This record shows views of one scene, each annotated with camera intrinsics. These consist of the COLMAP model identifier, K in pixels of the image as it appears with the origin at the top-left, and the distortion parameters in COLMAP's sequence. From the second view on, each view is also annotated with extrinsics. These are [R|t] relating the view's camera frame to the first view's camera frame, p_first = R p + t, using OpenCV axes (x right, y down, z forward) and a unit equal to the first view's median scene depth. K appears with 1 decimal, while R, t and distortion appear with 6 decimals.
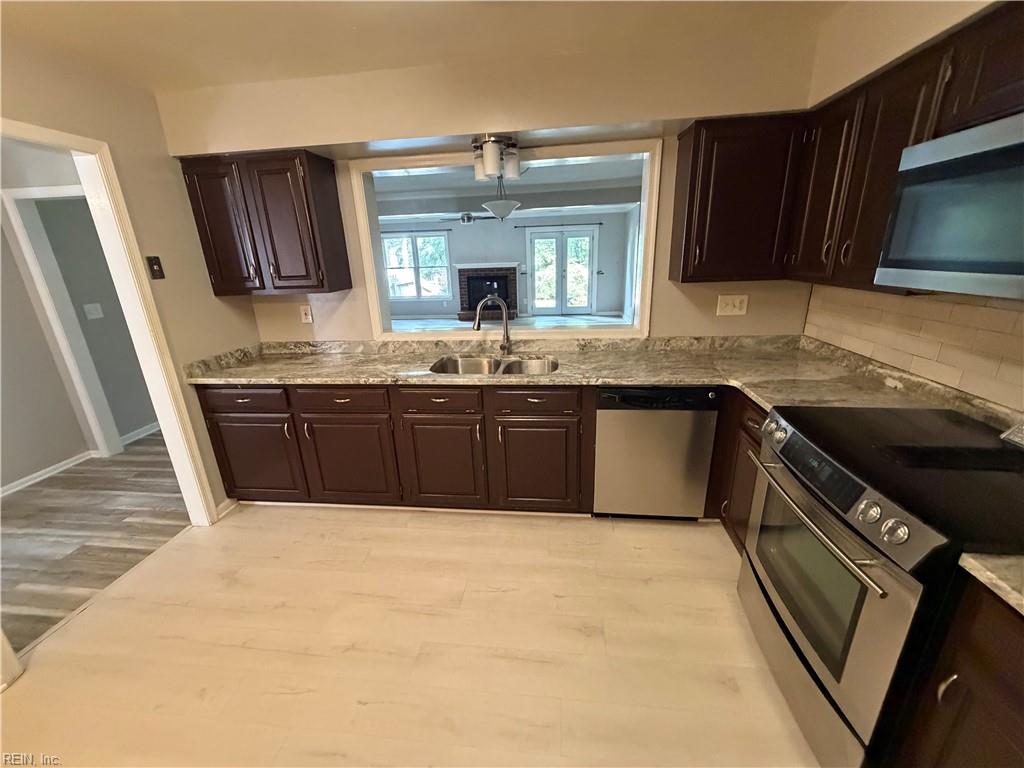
lens RADIAL K [[409.4, 0, 509.2], [0, 409.4, 384.8], [0, 0, 1]] dist [-0.002526, 0.000180]
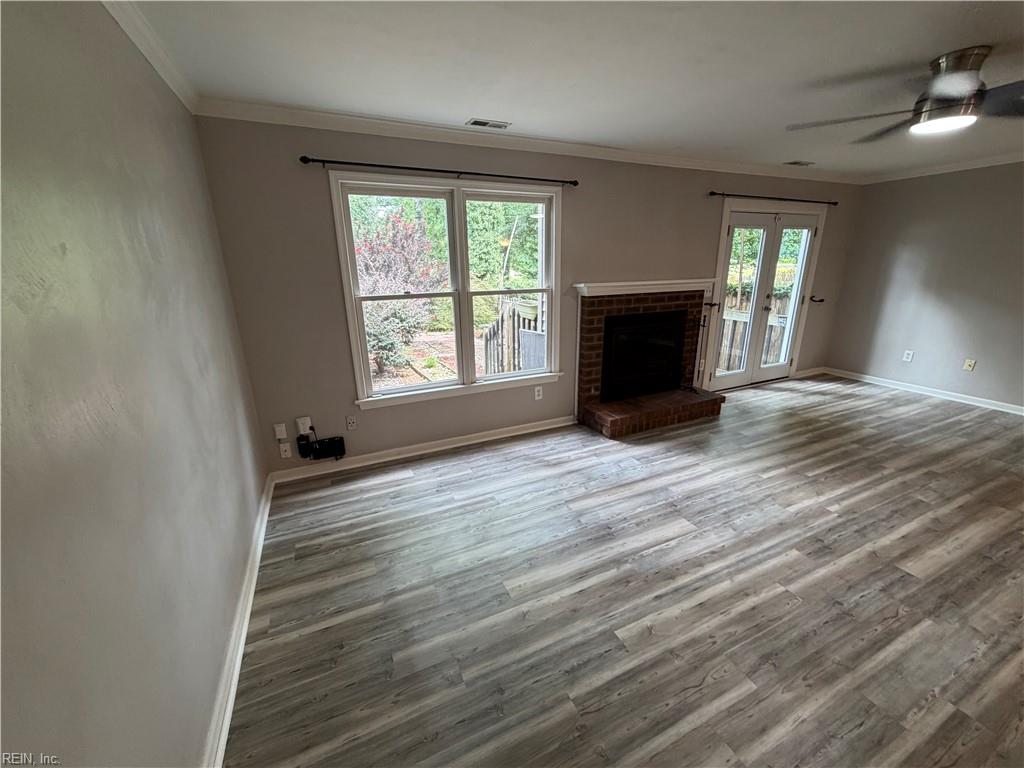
lens RADIAL K [[409.4, 0, 508.9], [0, 409.4, 386.5], [0, 0, 1]] dist [-0.002526, 0.000180]
pose [[0.854621, -0.132519, 0.502058, -1.329955], [0.146244, 0.989174, 0.012152, -0.785975], [-0.498233, 0.063037, 0.864749, 2.607446]]
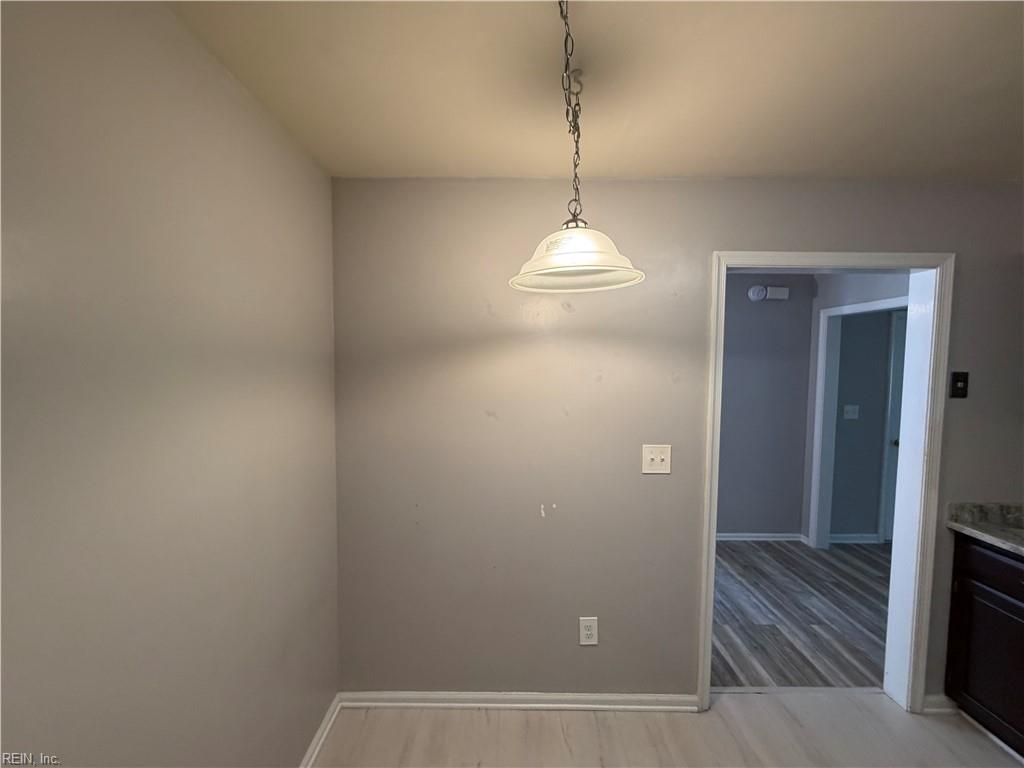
lens RADIAL K [[409.4, 0, 509.4], [0, 409.4, 393.6], [0, 0, 1]] dist [-0.002526, 0.000180]
pose [[0.111545, 0.115356, -0.987041, -0.113913], [-0.318556, 0.944977, 0.074440, -0.030397], [0.941318, 0.306125, 0.142154, 0.010143]]
